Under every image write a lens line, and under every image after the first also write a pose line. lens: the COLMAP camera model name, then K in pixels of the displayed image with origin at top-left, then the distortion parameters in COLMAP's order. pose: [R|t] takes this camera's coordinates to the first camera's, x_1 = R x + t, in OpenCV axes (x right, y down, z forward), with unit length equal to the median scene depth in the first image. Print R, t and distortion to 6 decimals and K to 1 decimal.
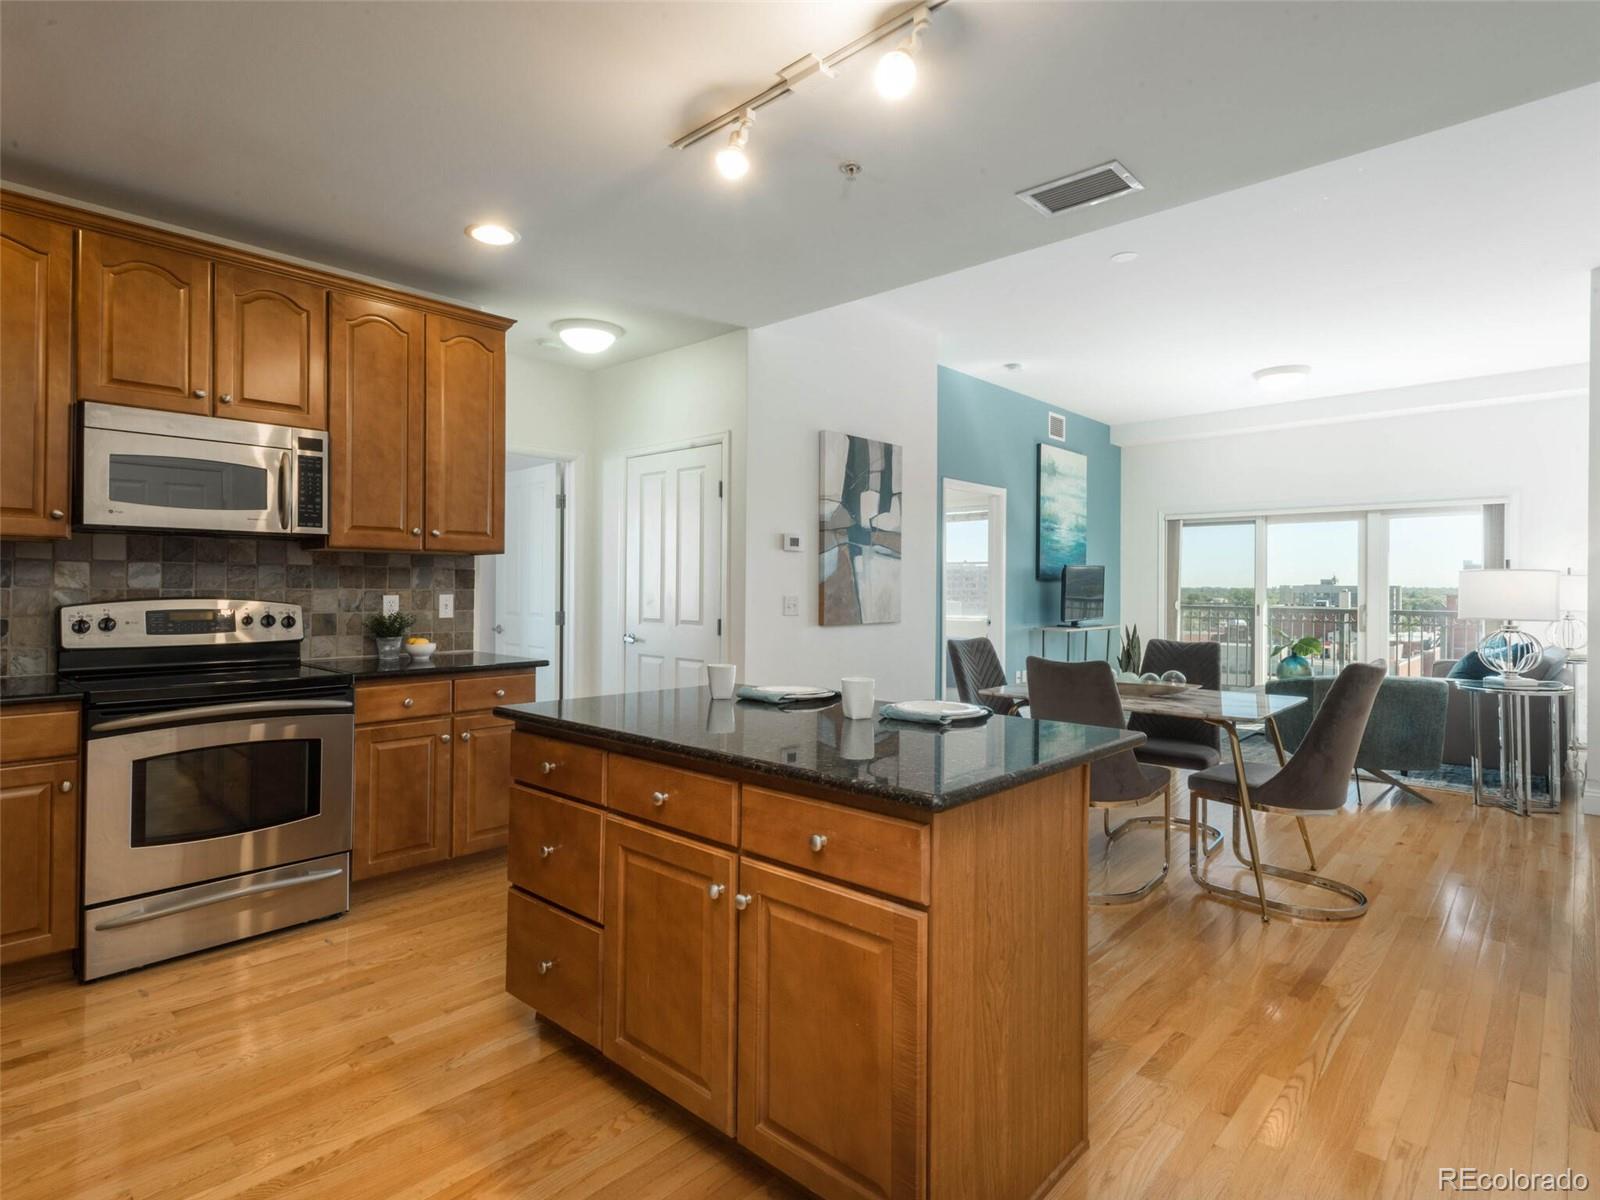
lens RADIAL K [[829.5, 0, 795.2], [0, 829.5, 583.5], [0, 0, 1]] dist [0.014853, -0.005483]
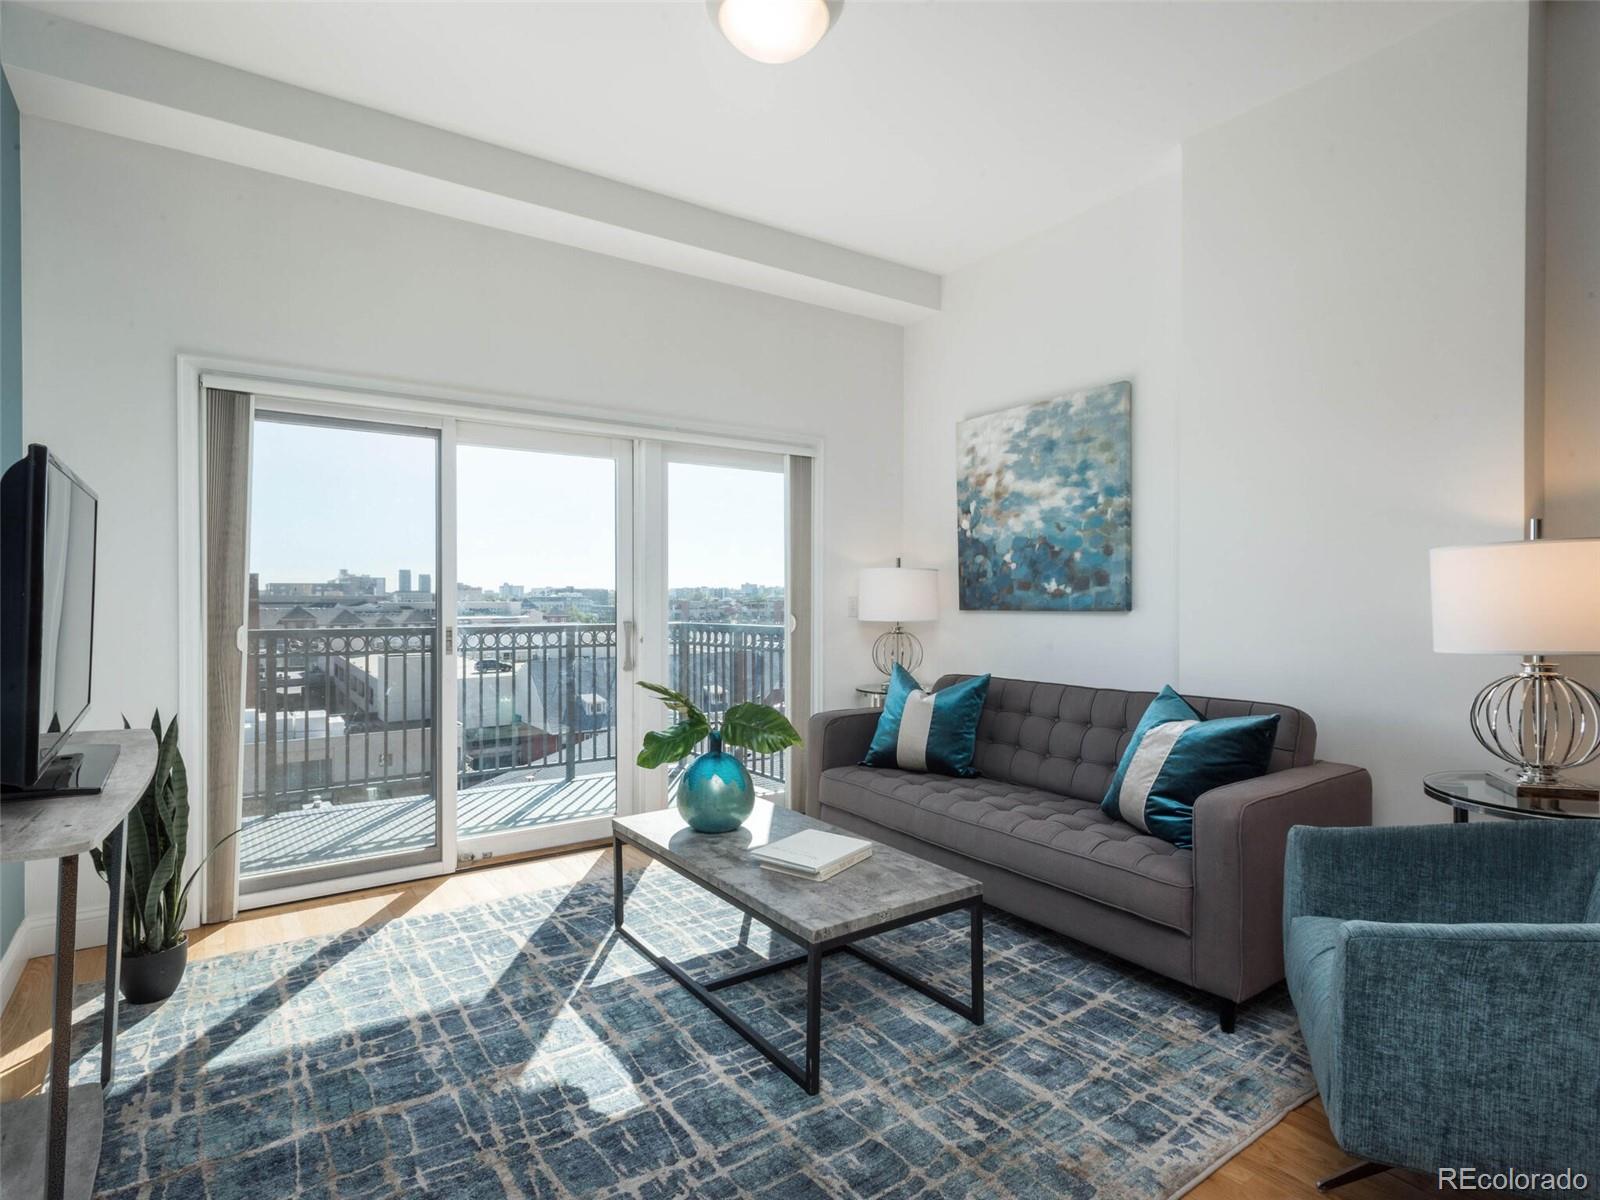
lens RADIAL K [[829.5, 0, 783.6], [0, 829.5, 604.2], [0, 0, 1]] dist [0.014853, -0.005483]
pose [[0.225315, -0.014397, 0.974180, 0.379383], [-0.003155, 0.999875, 0.015506, 0.013953], [-0.974281, -0.006567, 0.225242, 1.596866]]
